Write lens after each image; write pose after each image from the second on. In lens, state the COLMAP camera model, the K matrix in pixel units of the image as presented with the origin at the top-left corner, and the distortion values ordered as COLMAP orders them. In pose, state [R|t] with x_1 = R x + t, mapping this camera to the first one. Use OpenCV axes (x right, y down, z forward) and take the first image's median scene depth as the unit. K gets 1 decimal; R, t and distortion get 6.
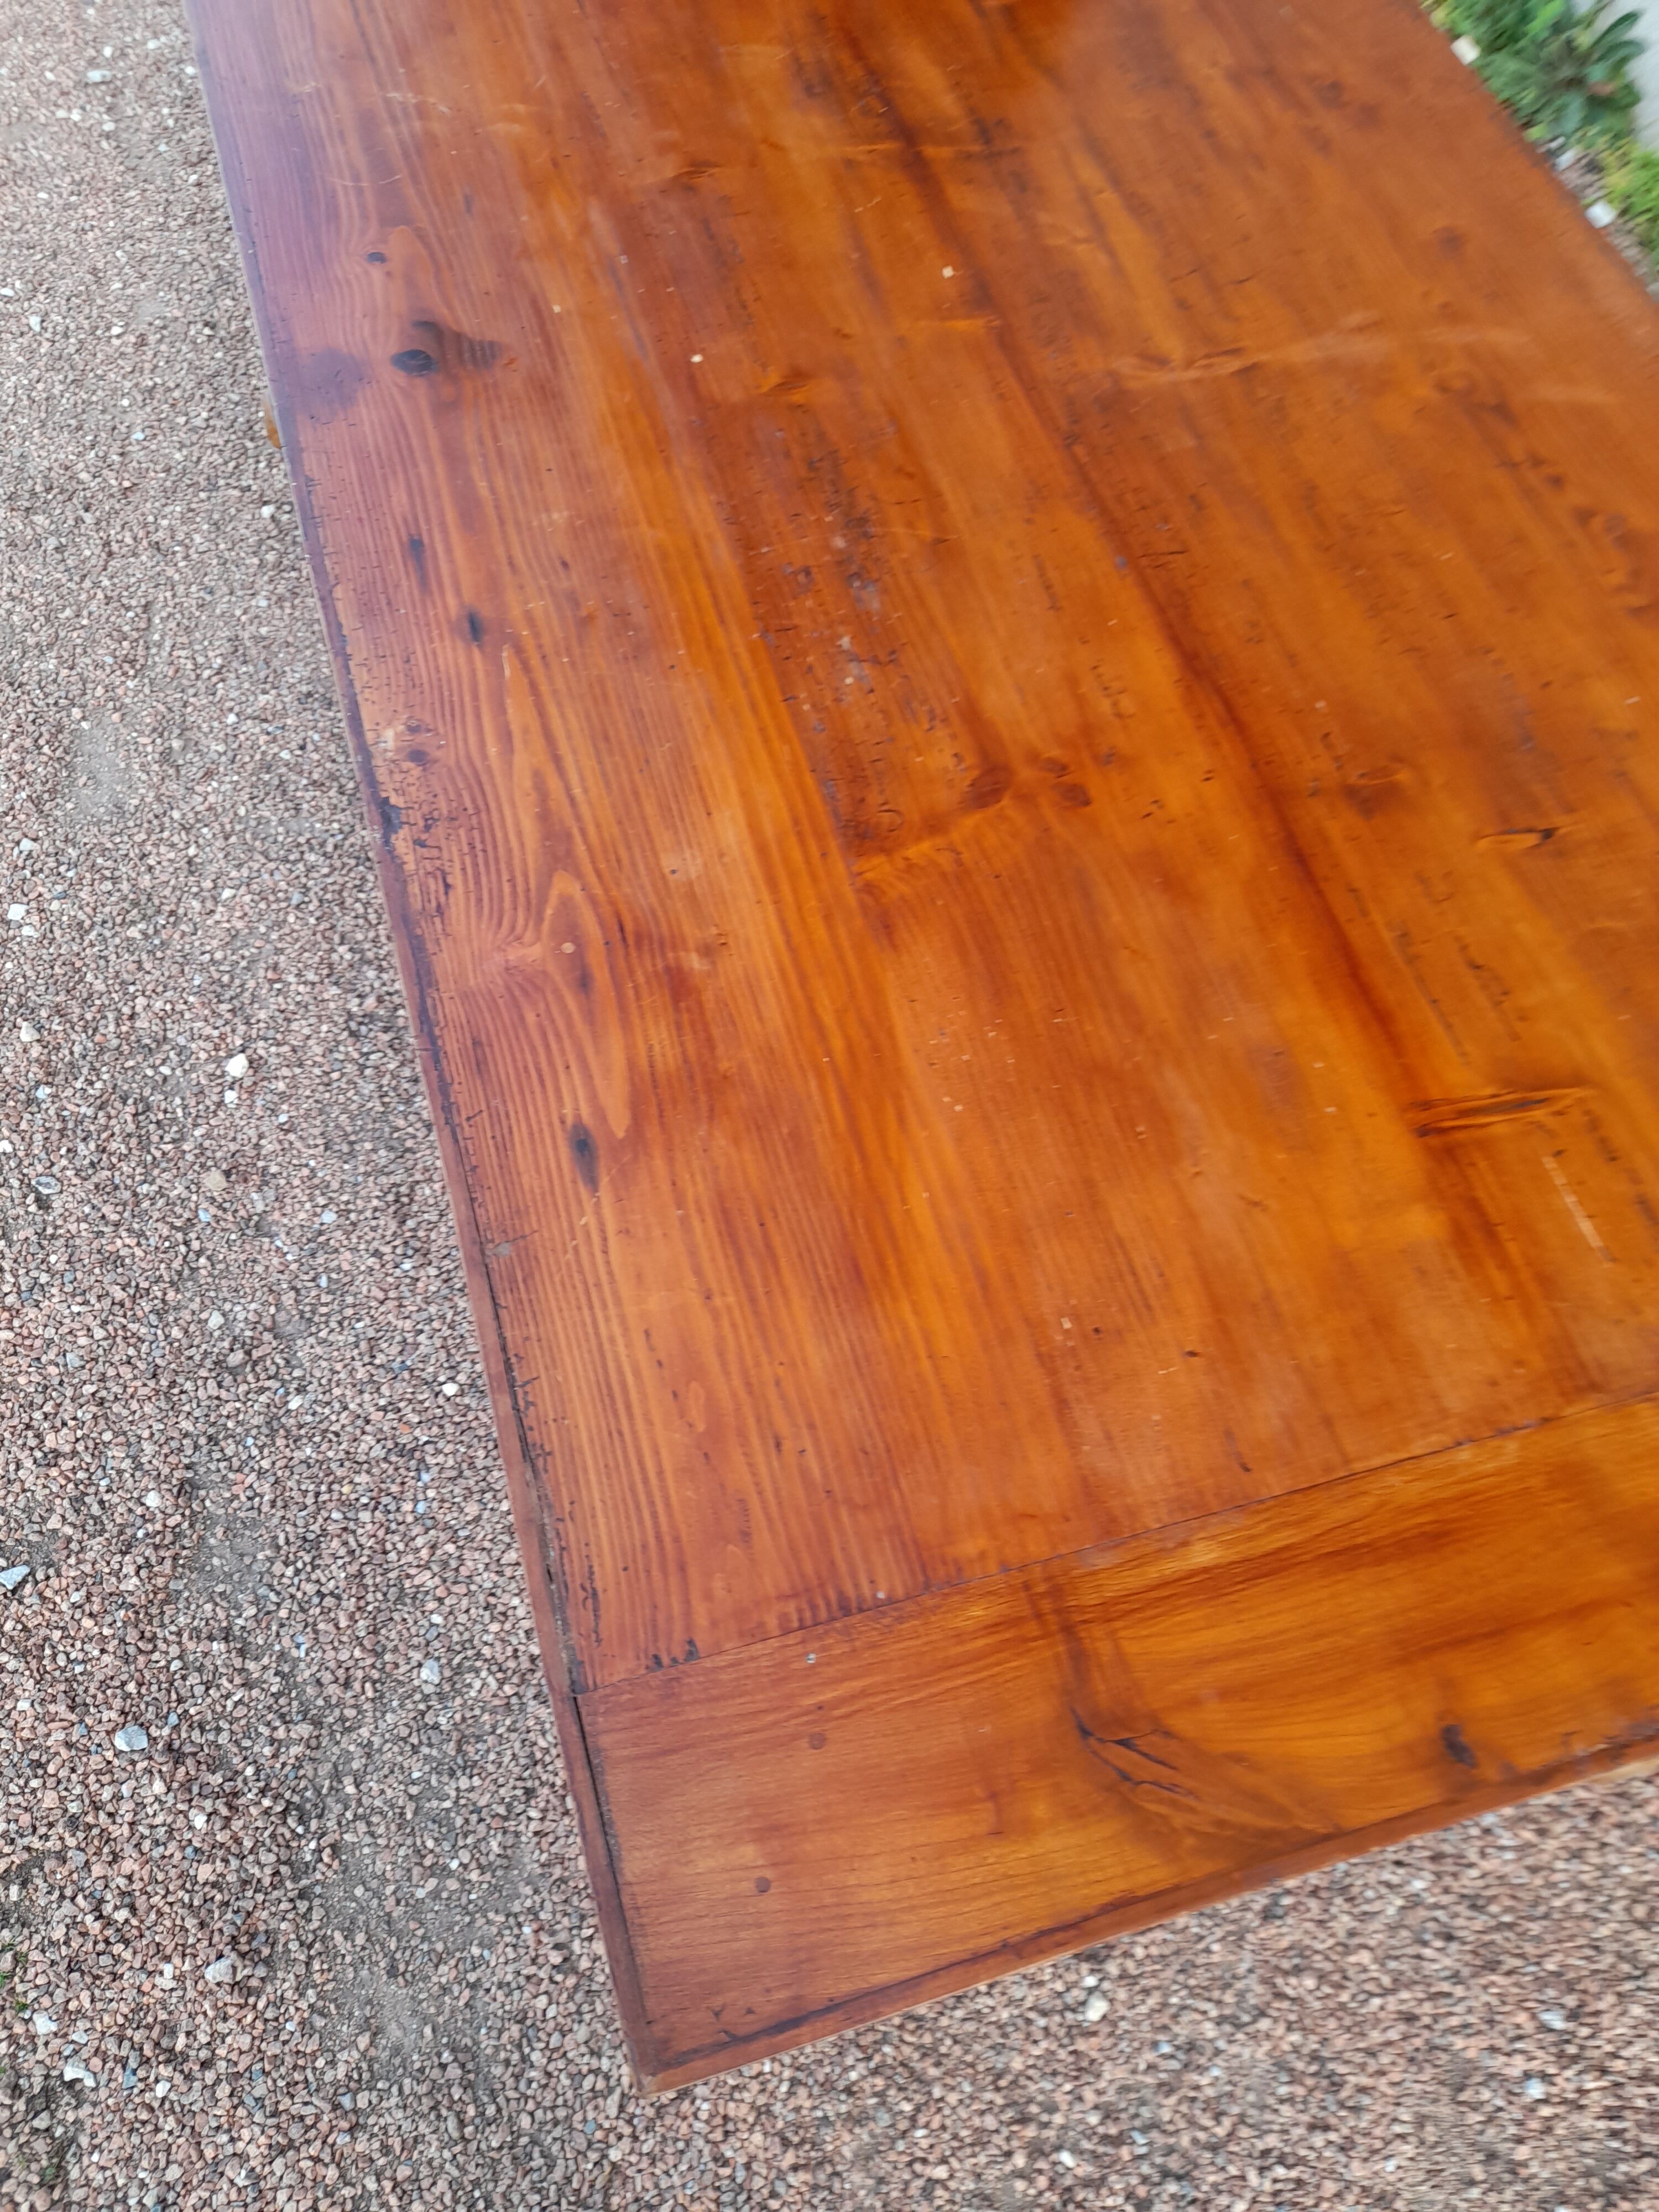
lens RADIAL K [[1591.8, 0, 779.8], [0, 1591.8, 1150.0], [0, 0, 1]] dist [0.038576, -0.046188]
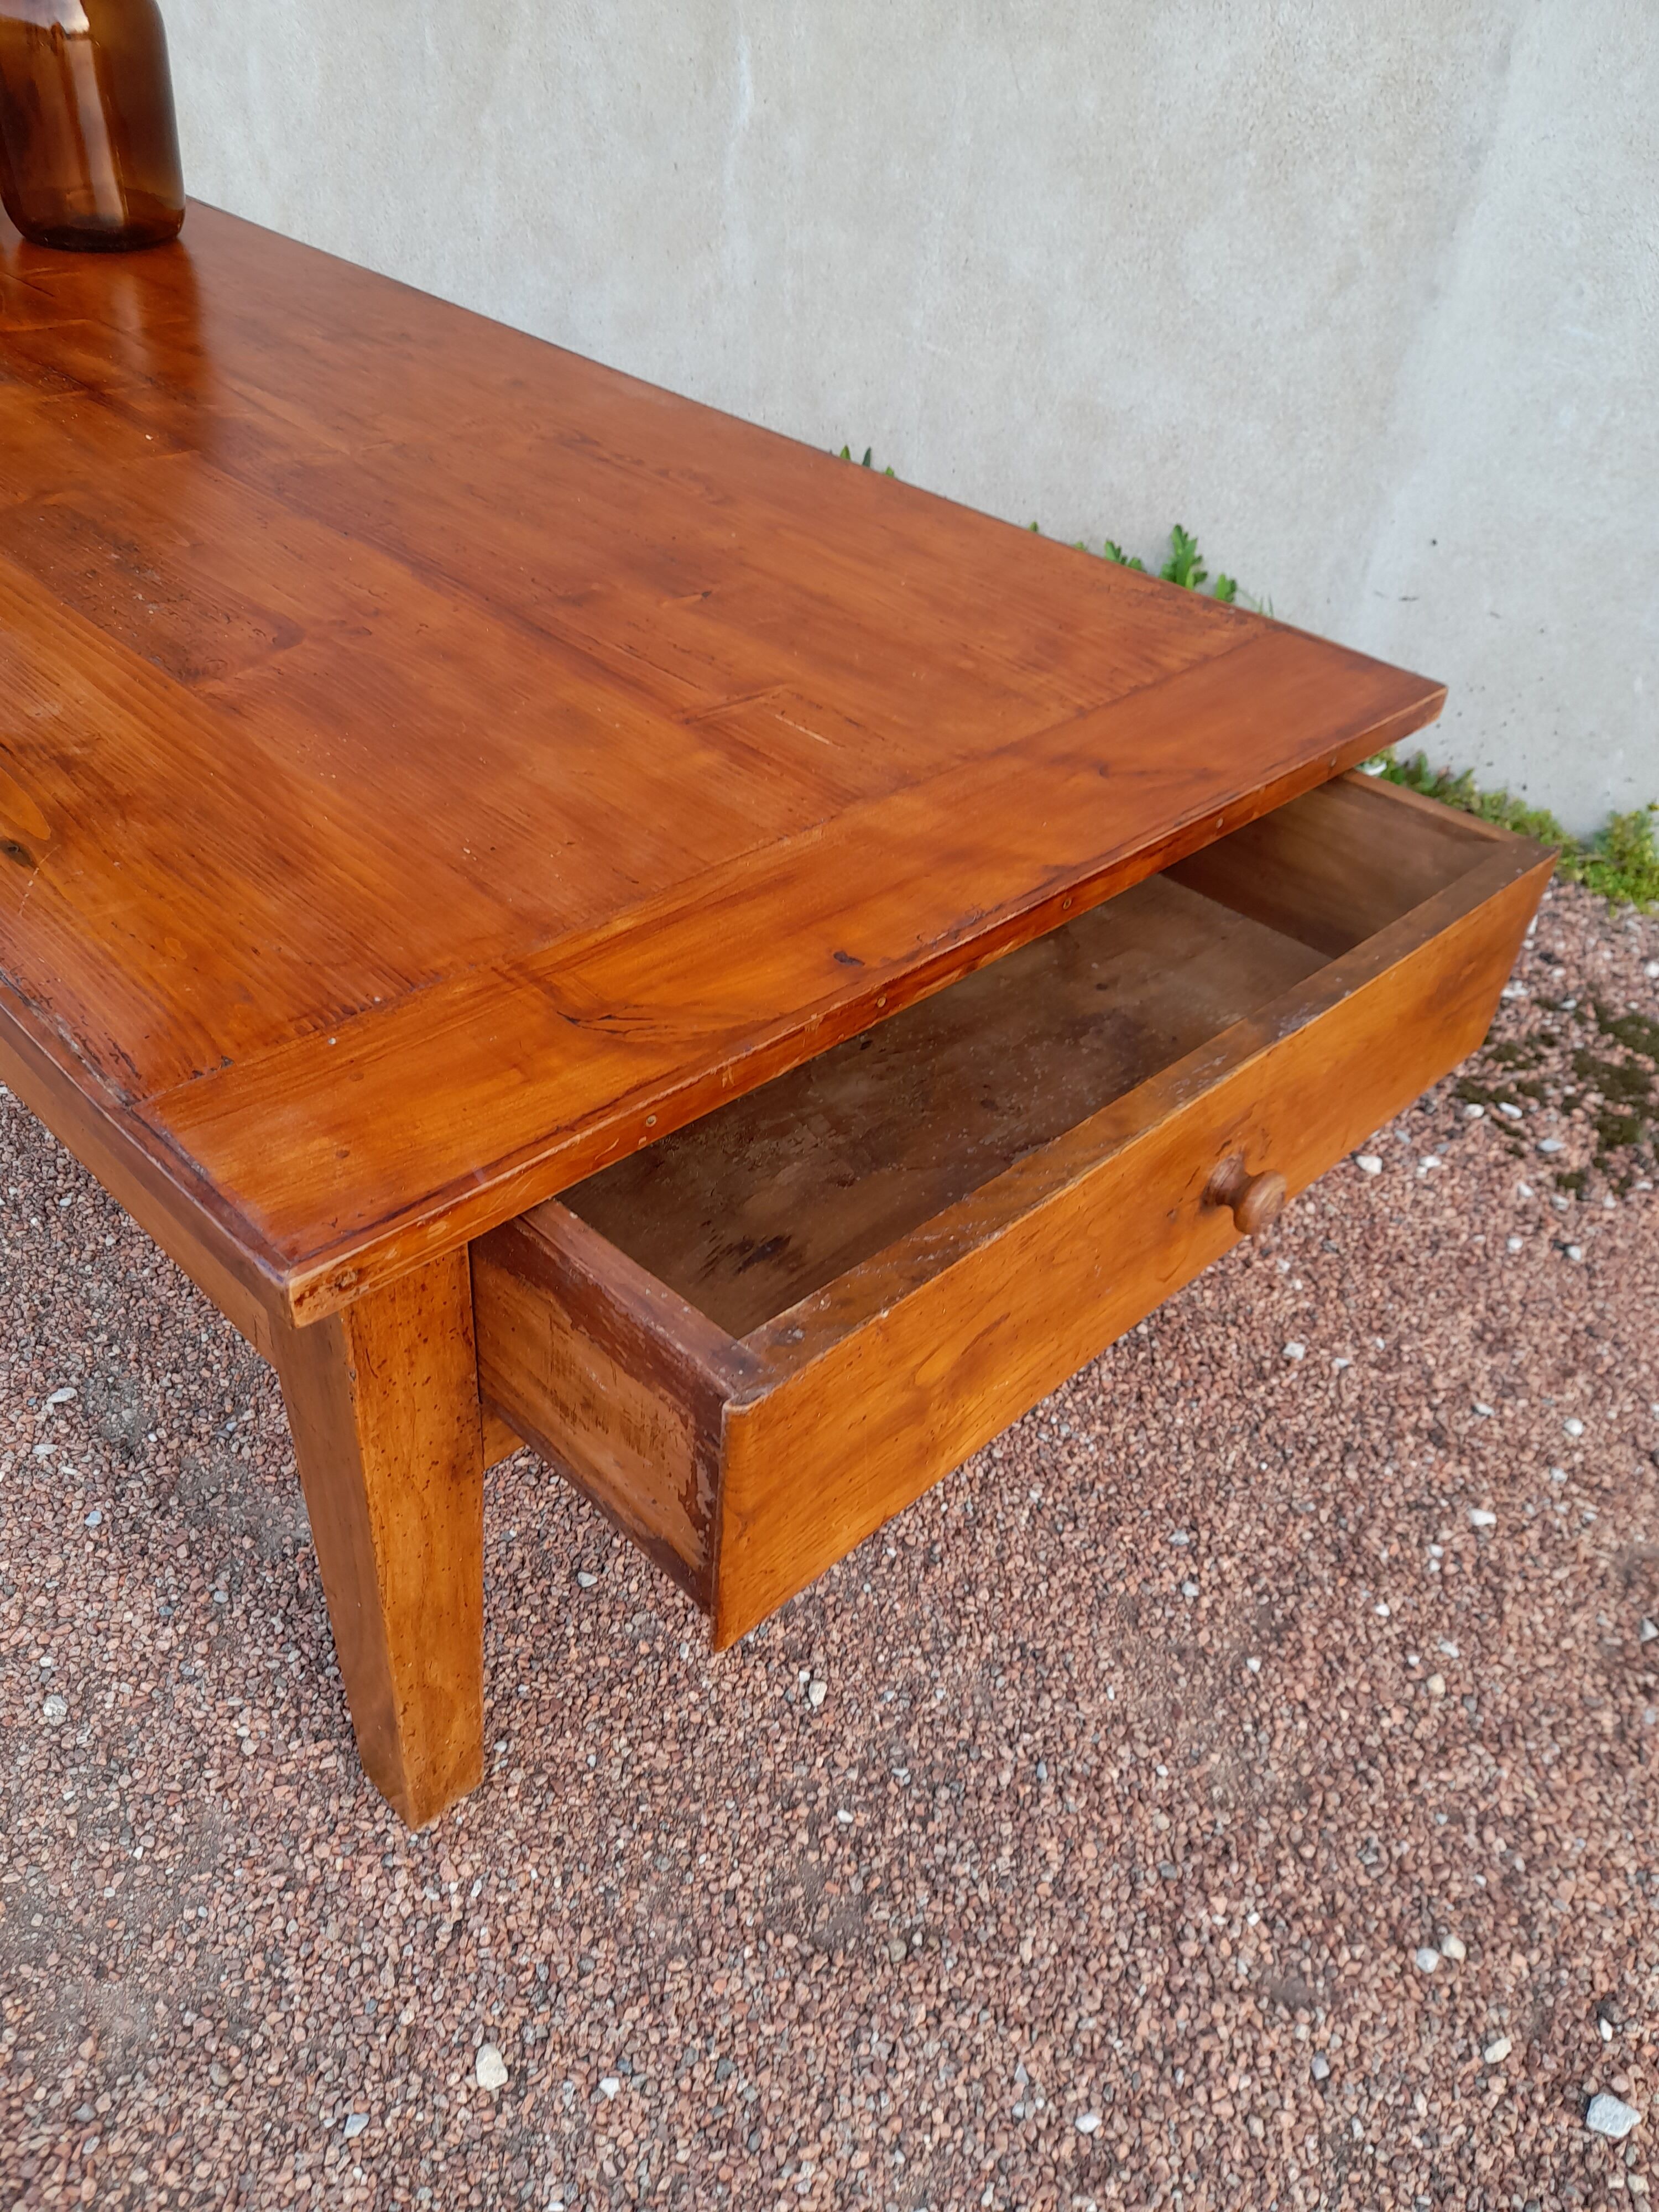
lens RADIAL K [[1591.8, 0, 779.8], [0, 1591.8, 1150.0], [0, 0, 1]] dist [0.038576, -0.046188]
pose [[0.884294, -0.314237, 0.345369, -0.075152], [0.411924, 0.873300, -0.260126, 0.520802], [-0.219870, 0.372293, 0.901696, -0.057950]]
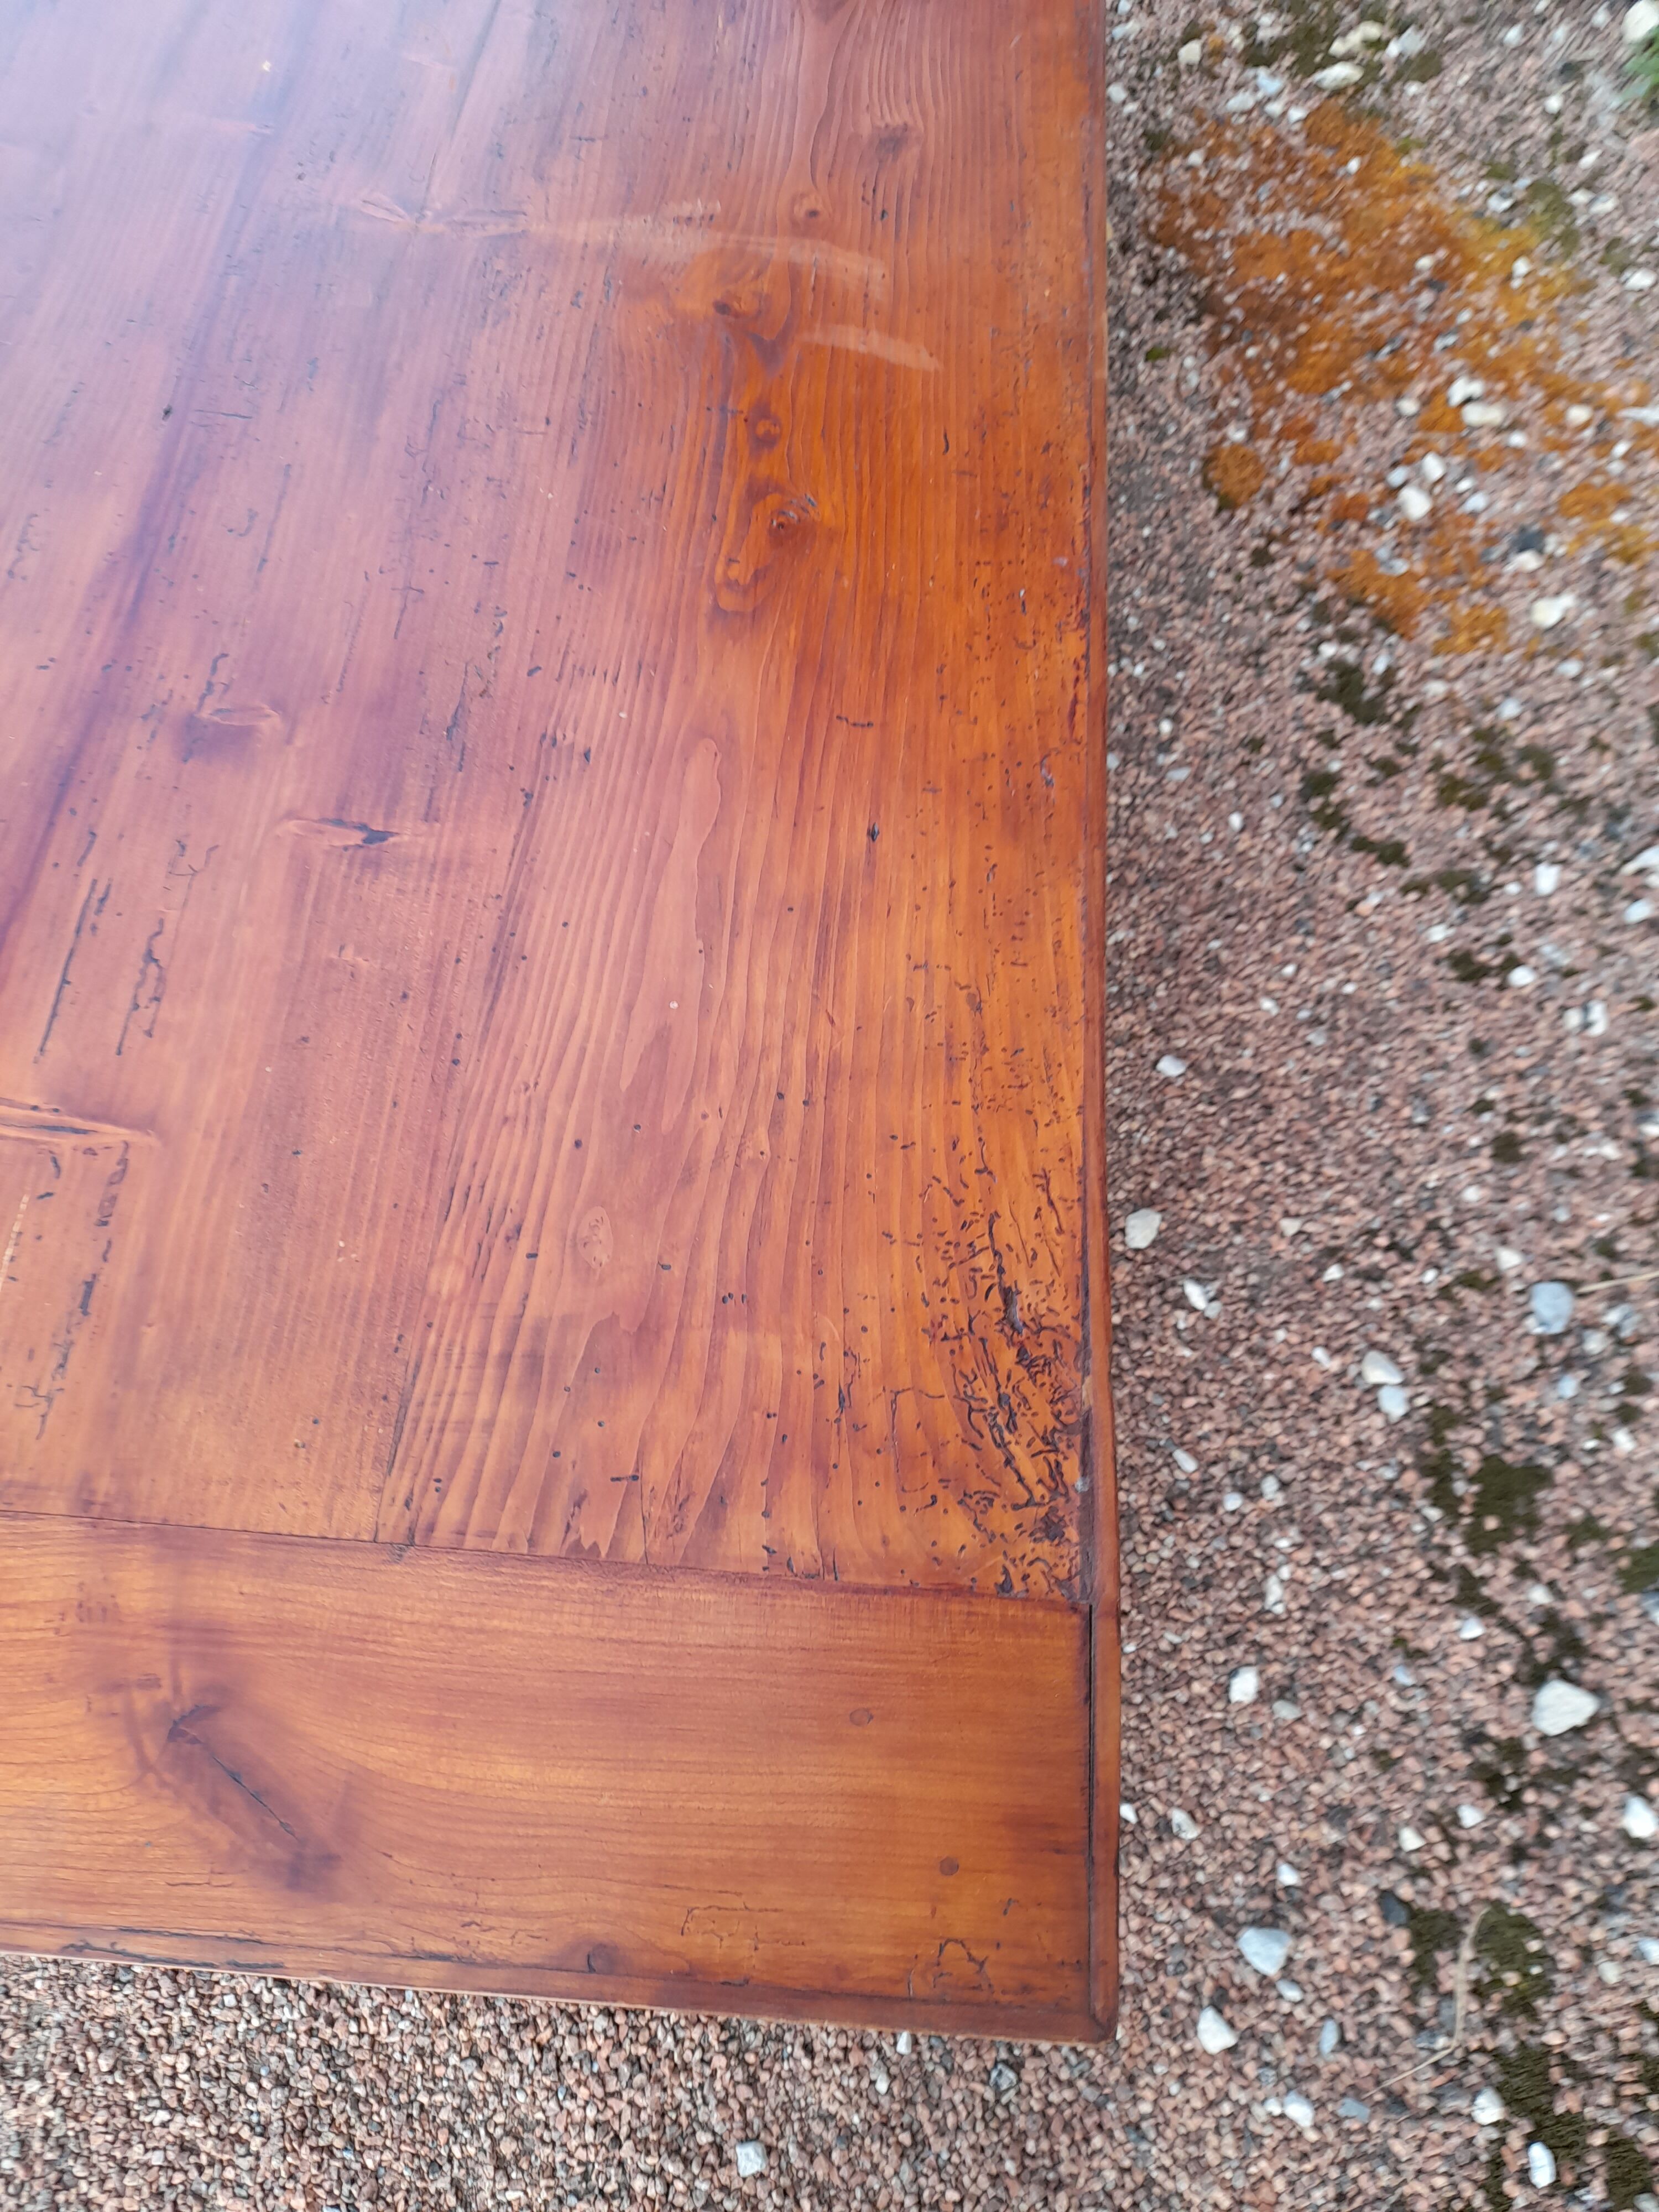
lens RADIAL K [[1634.0, 0, 829.5], [0, 1634.0, 1106.0], [0, 0, 1]] dist [0.006226, -0.004583]
pose [[0.935831, 0.298146, -0.187960, 0.771629], [-0.294463, 0.954462, 0.047892, -0.152103], [0.193679, 0.010528, 0.981008, 0.208411]]
